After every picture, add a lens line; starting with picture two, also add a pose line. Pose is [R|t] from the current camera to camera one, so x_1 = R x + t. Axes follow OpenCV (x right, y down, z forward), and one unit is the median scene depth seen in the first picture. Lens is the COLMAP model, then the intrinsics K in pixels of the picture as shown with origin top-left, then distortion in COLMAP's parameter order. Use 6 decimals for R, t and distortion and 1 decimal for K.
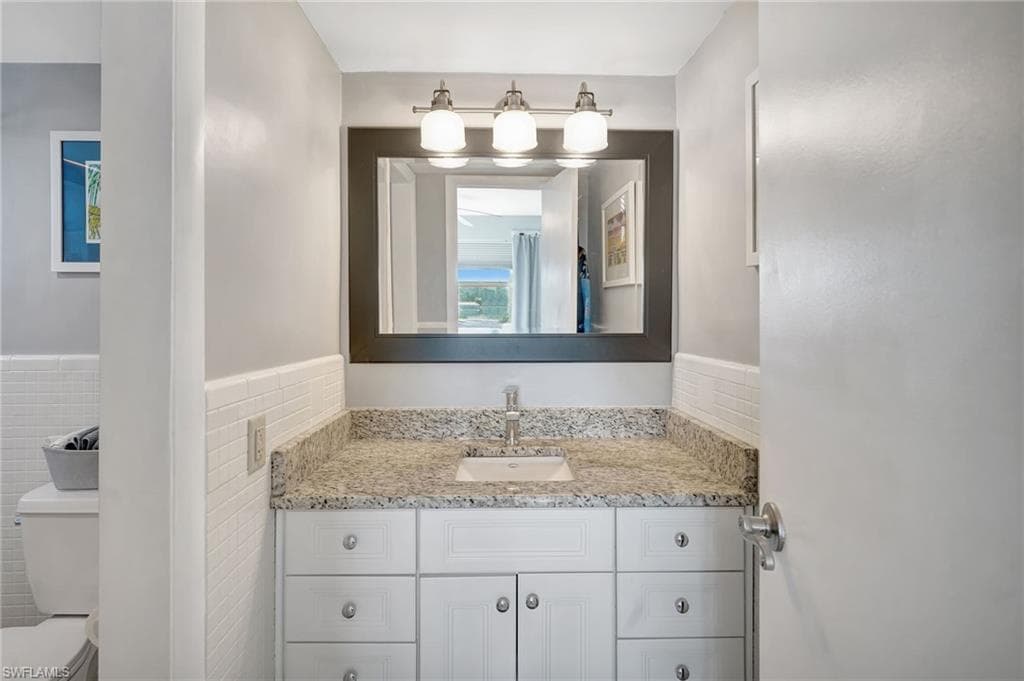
lens RADIAL K [[508.6, 0, 512.6], [0, 508.6, 319.5], [0, 0, 1]] dist [-0.000026, 0.000168]
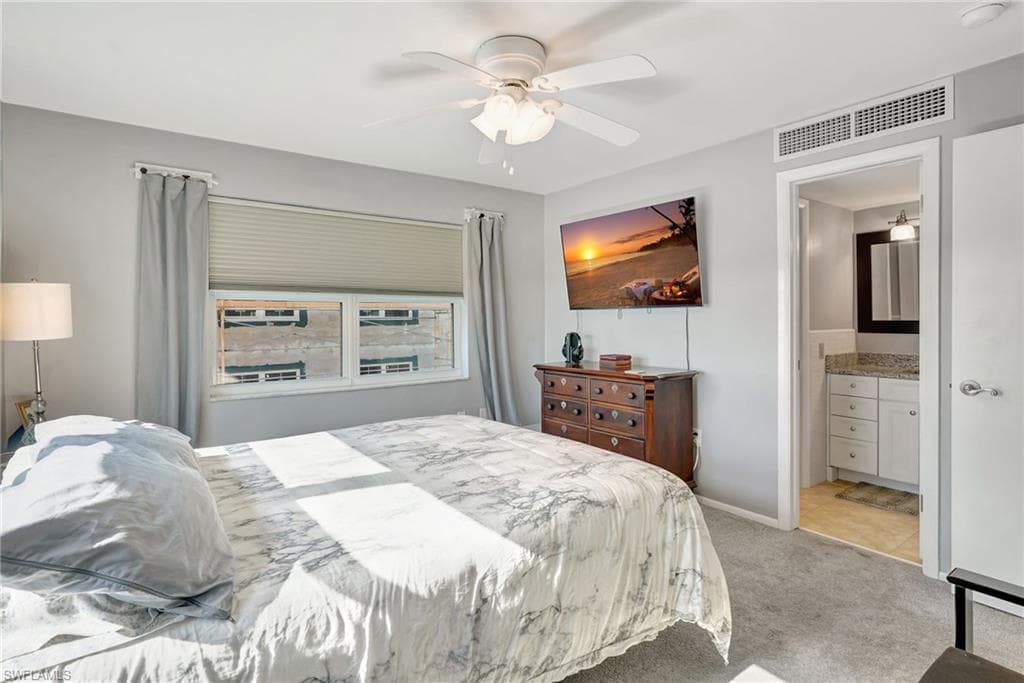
lens RADIAL K [[508.6, 0, 512.6], [0, 508.6, 320.5], [0, 0, 1]] dist [-0.000026, 0.000168]
pose [[0.571802, 0.001442, -0.820390, 0.730964], [0.012369, 0.999870, 0.010379, -0.016411], [0.820298, -0.016082, 0.571710, -1.740554]]
